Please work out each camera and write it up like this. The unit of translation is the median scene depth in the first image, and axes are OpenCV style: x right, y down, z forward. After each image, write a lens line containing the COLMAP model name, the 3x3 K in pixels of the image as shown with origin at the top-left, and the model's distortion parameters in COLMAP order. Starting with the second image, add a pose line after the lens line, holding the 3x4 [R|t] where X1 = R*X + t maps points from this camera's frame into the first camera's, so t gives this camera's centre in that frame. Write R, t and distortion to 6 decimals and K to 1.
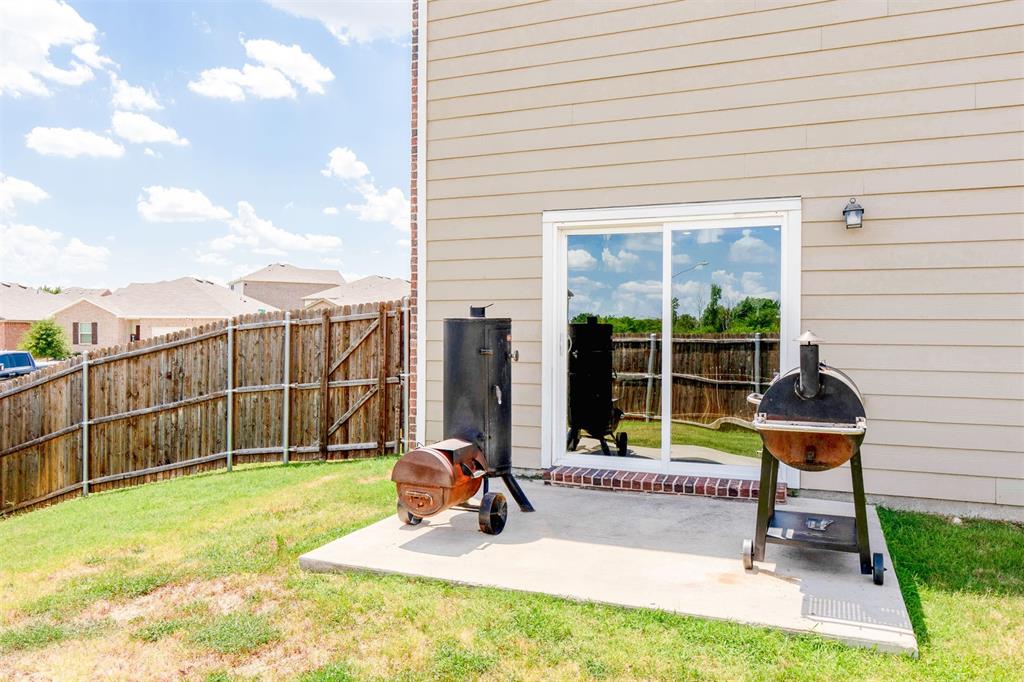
lens RADIAL K [[755.7, 0, 512.0], [0, 755.7, 341.0], [0, 0, 1]] dist [-0.005056, -0.001275]
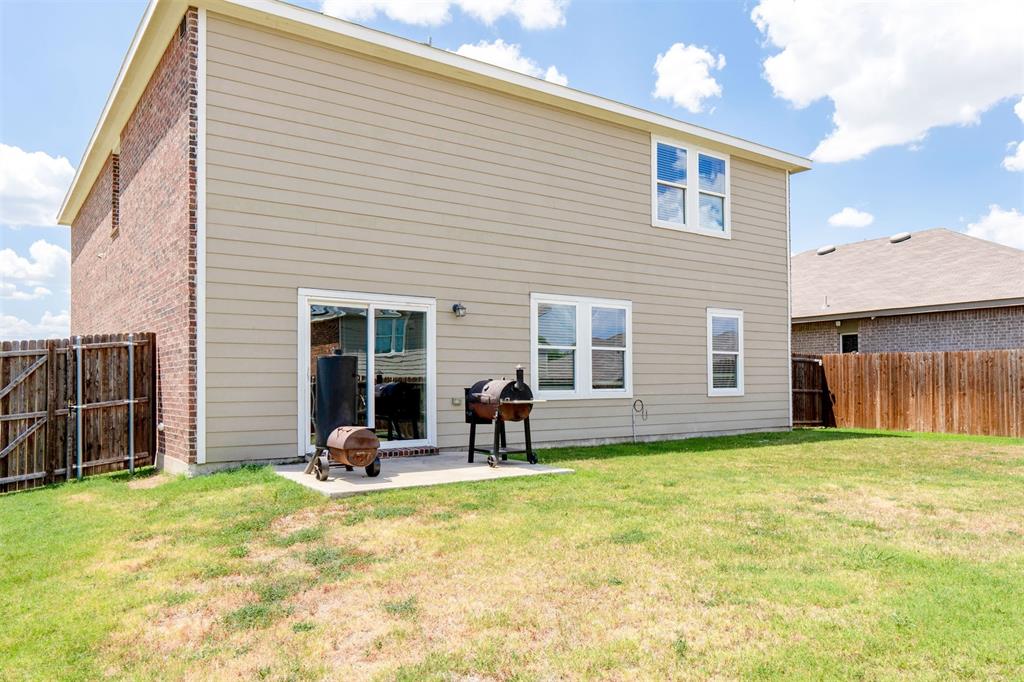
lens RADIAL K [[745.0, 0, 510.6], [0, 745.0, 369.8], [0, 0, 1]] dist [-0.008312, -0.002392]
pose [[0.526991, 0.008379, 0.849829, -0.809918], [0.016978, 0.999648, -0.020384, 0.026466], [-0.849701, 0.025171, 0.526664, -0.123446]]
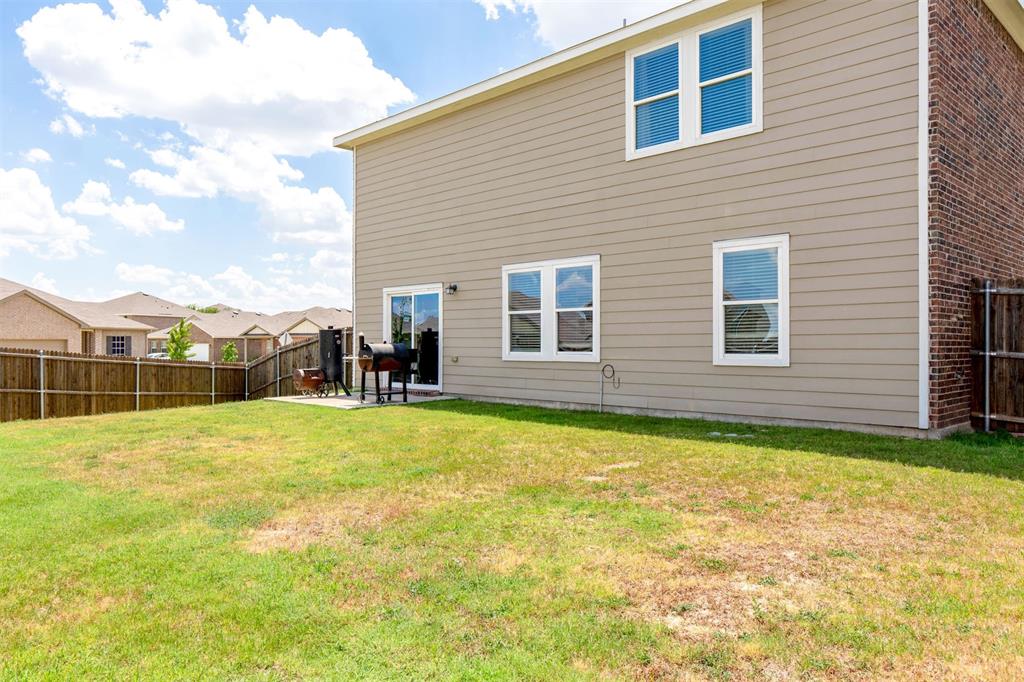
lens RADIAL K [[725.0, 0, 512.0], [0, 725.0, 341.0], [0, 0, 1]] dist [-0.004270, -0.004406]
pose [[0.920275, -0.006690, -0.391216, 1.130121], [-0.000268, 0.999843, -0.017728, 0.042853], [0.391273, 0.016419, 0.920128, -0.879493]]
